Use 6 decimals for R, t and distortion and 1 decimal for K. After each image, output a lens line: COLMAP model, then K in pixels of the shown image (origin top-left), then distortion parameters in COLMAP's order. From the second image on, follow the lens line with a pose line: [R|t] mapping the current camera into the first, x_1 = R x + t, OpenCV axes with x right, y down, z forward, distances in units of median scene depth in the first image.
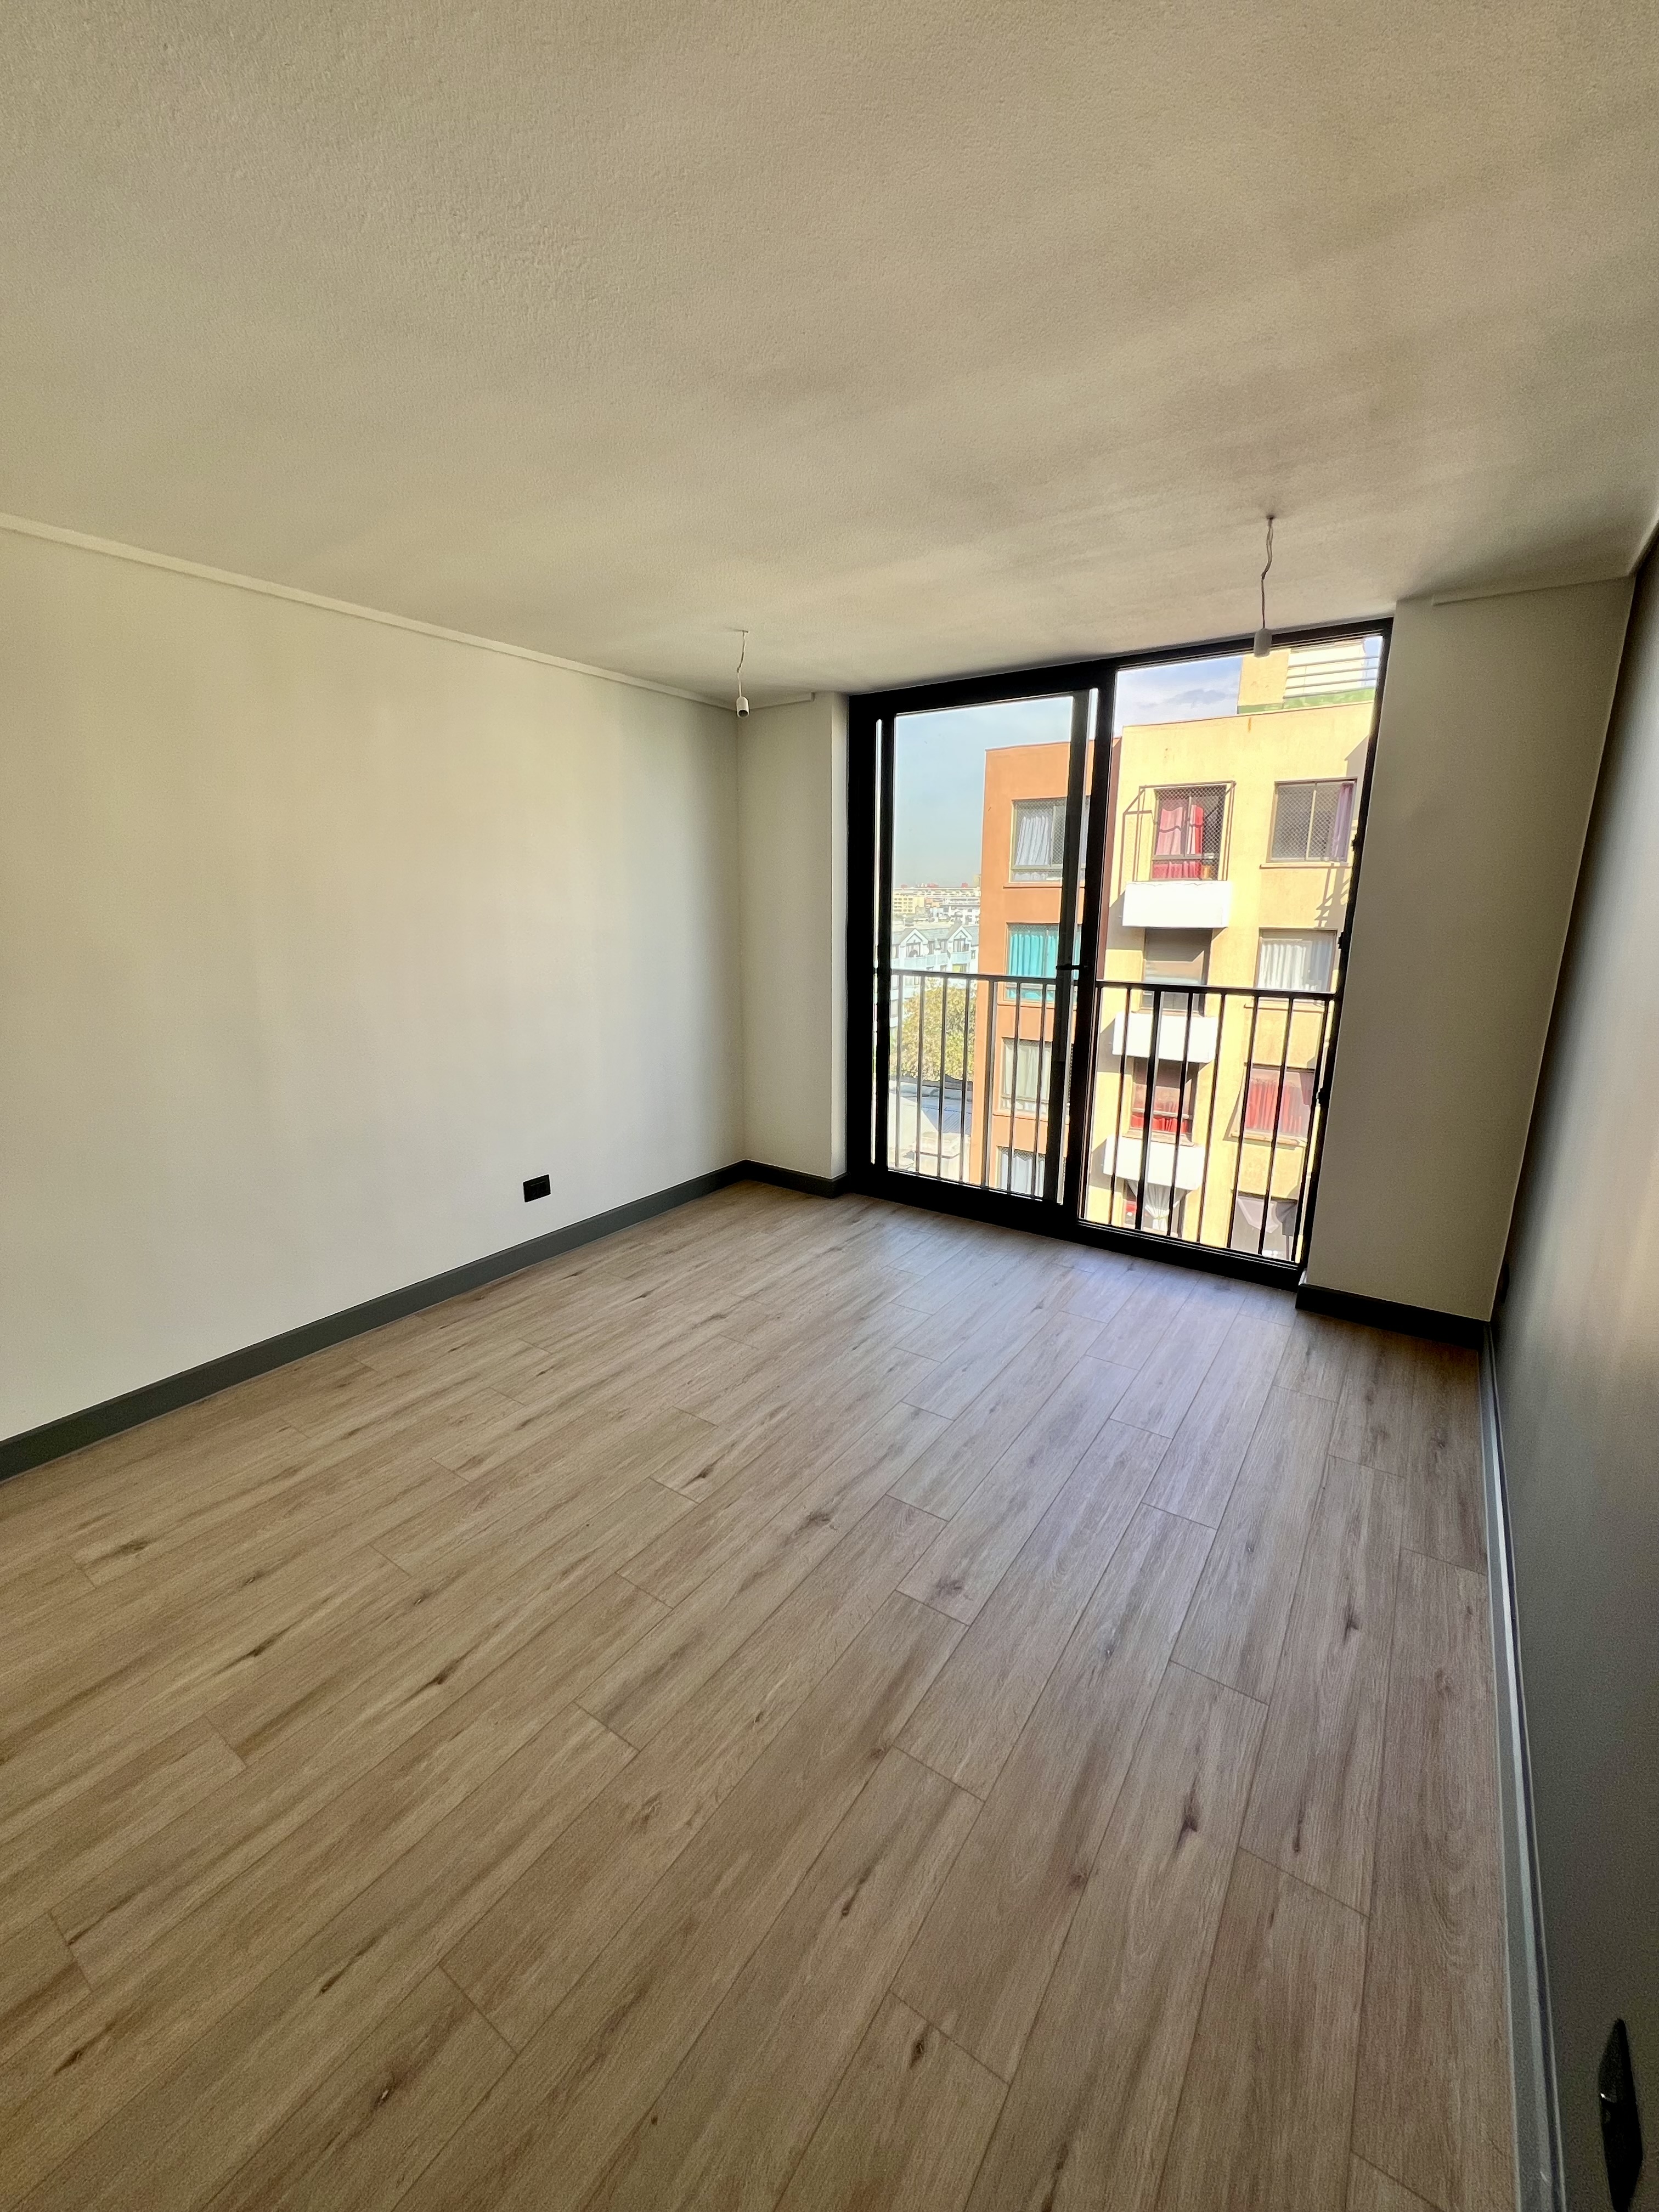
lens RADIAL K [[885.7, 0, 831.7], [0, 885.7, 1104.2], [0, 0, 1]] dist [-0.002682, 0.000465]
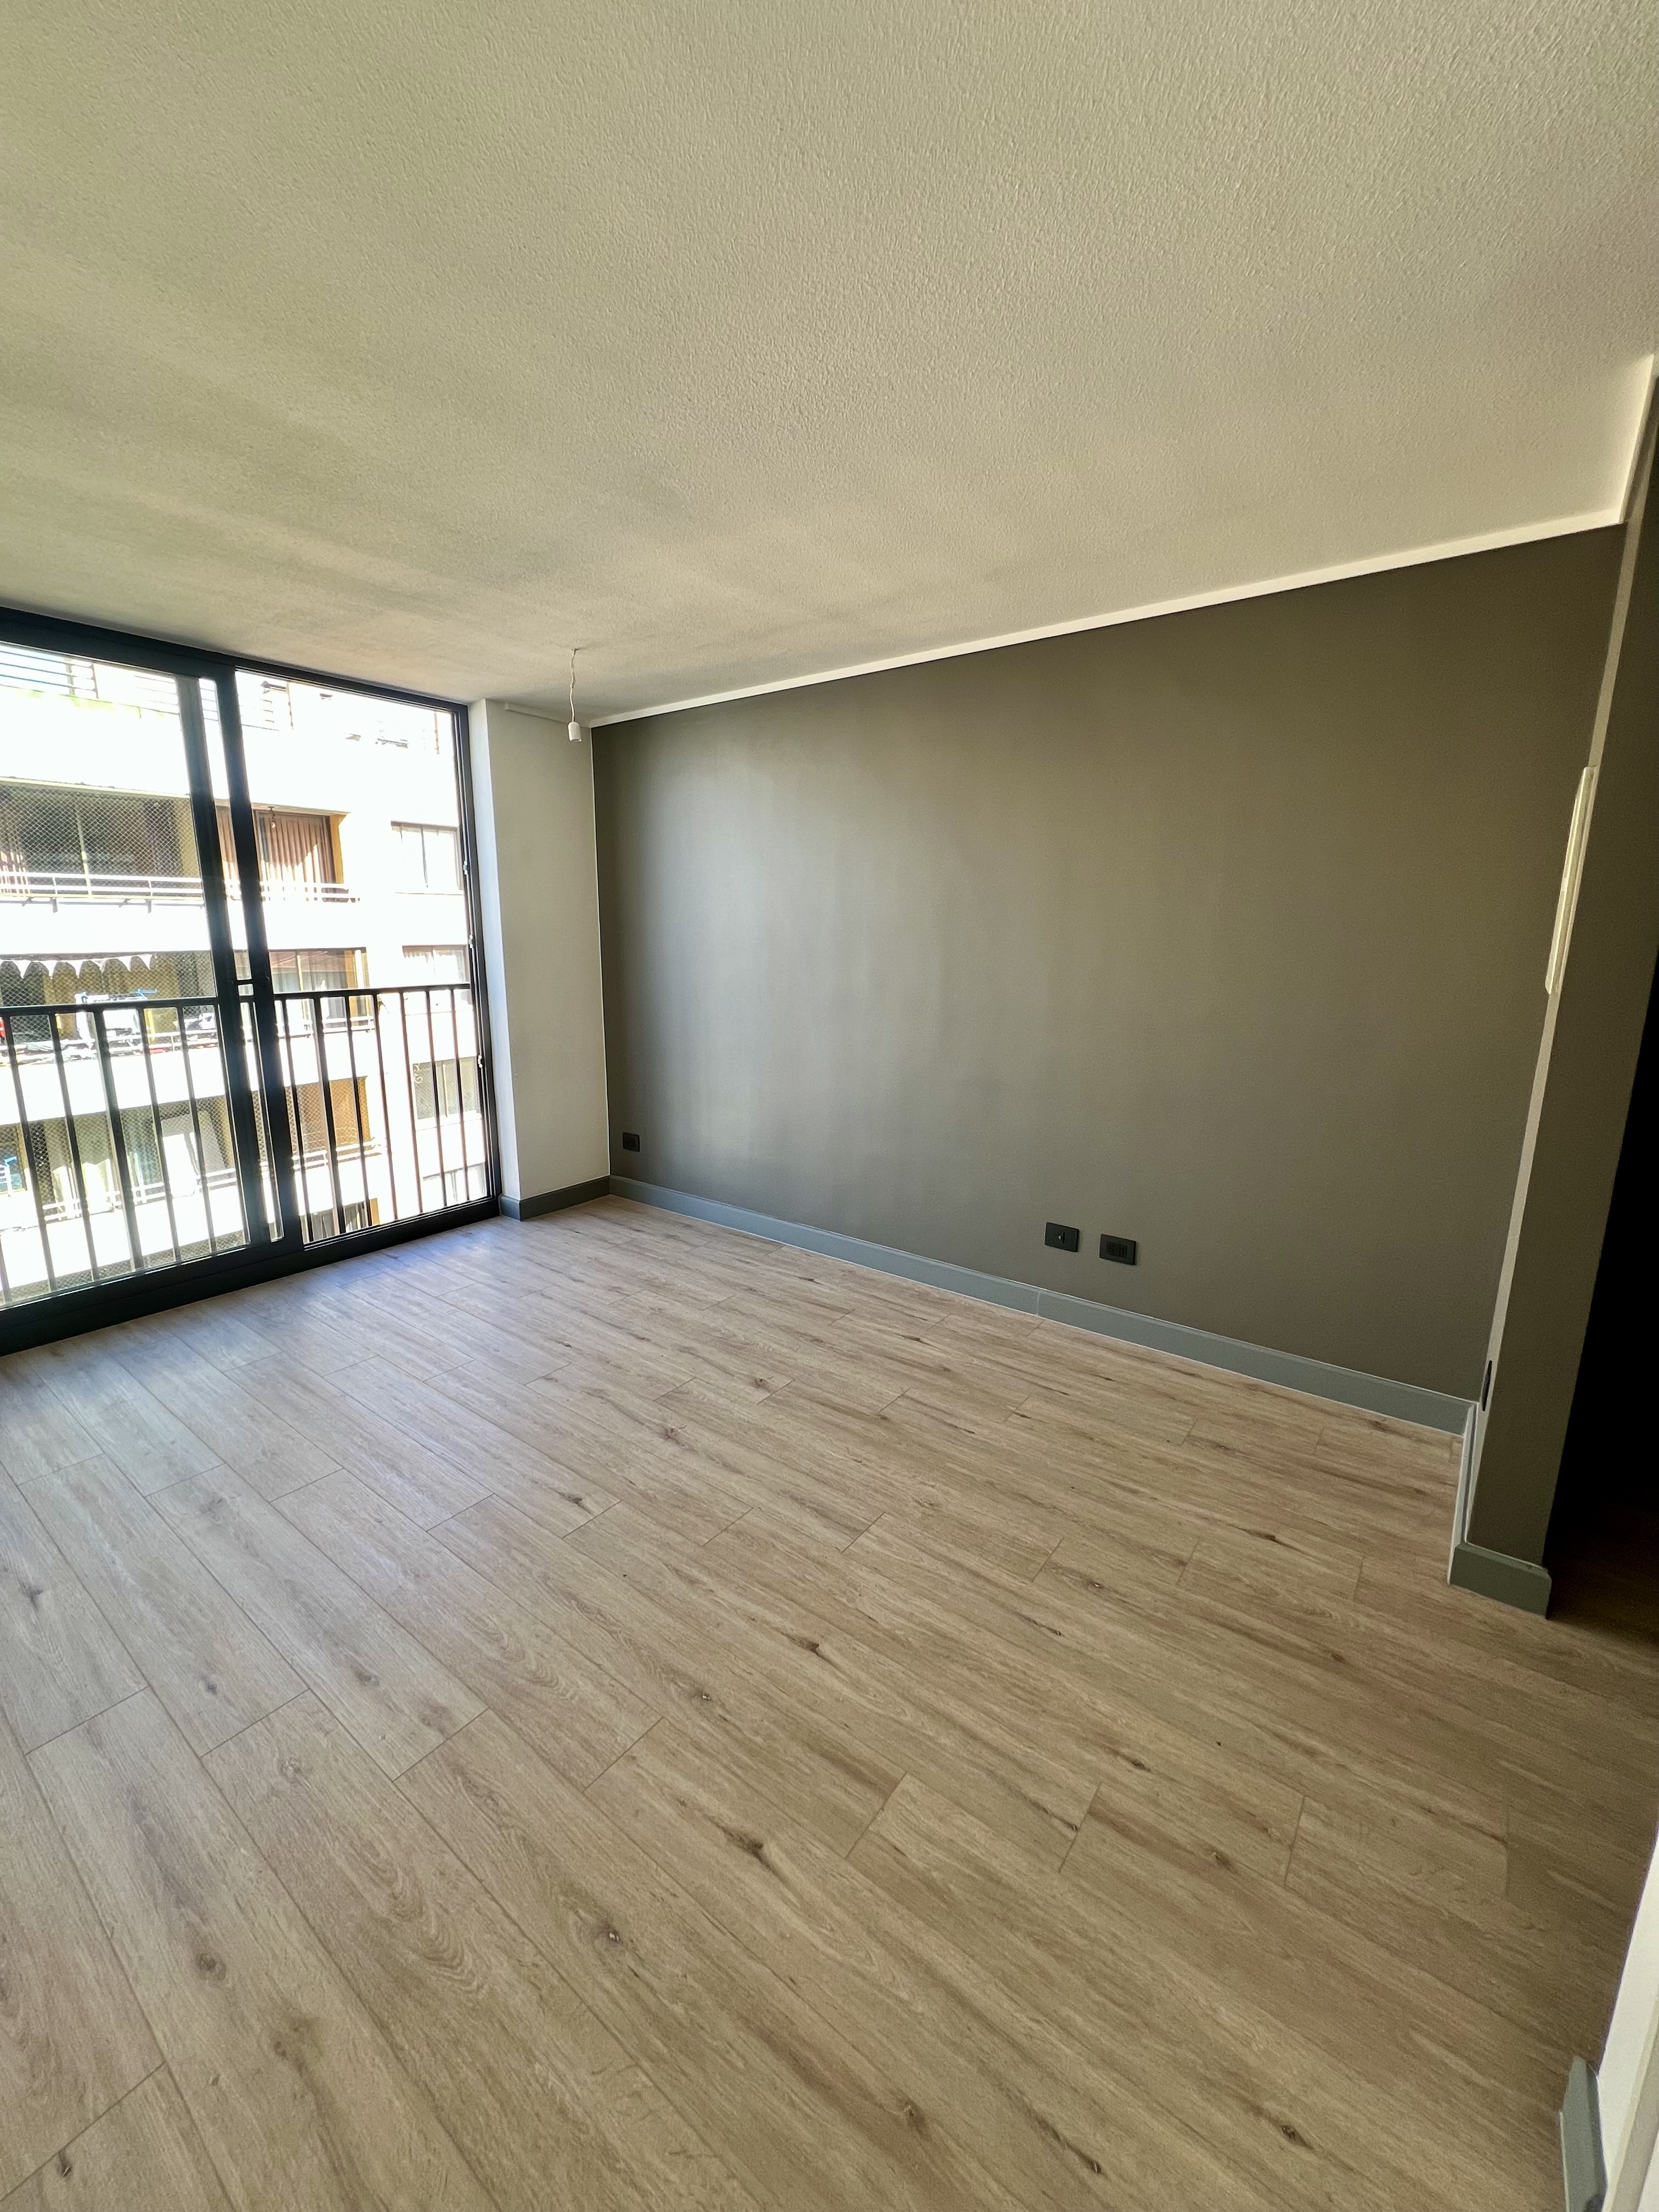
lens RADIAL K [[882.8, 0, 830.9], [0, 882.8, 1106.0], [0, 0, 1]] dist [-0.002655, 0.000585]
pose [[0.044366, -0.204673, 0.977824, -1.011471], [0.224176, 0.955867, 0.189906, -0.112470], [-0.973538, 0.210780, 0.088291, 0.576841]]
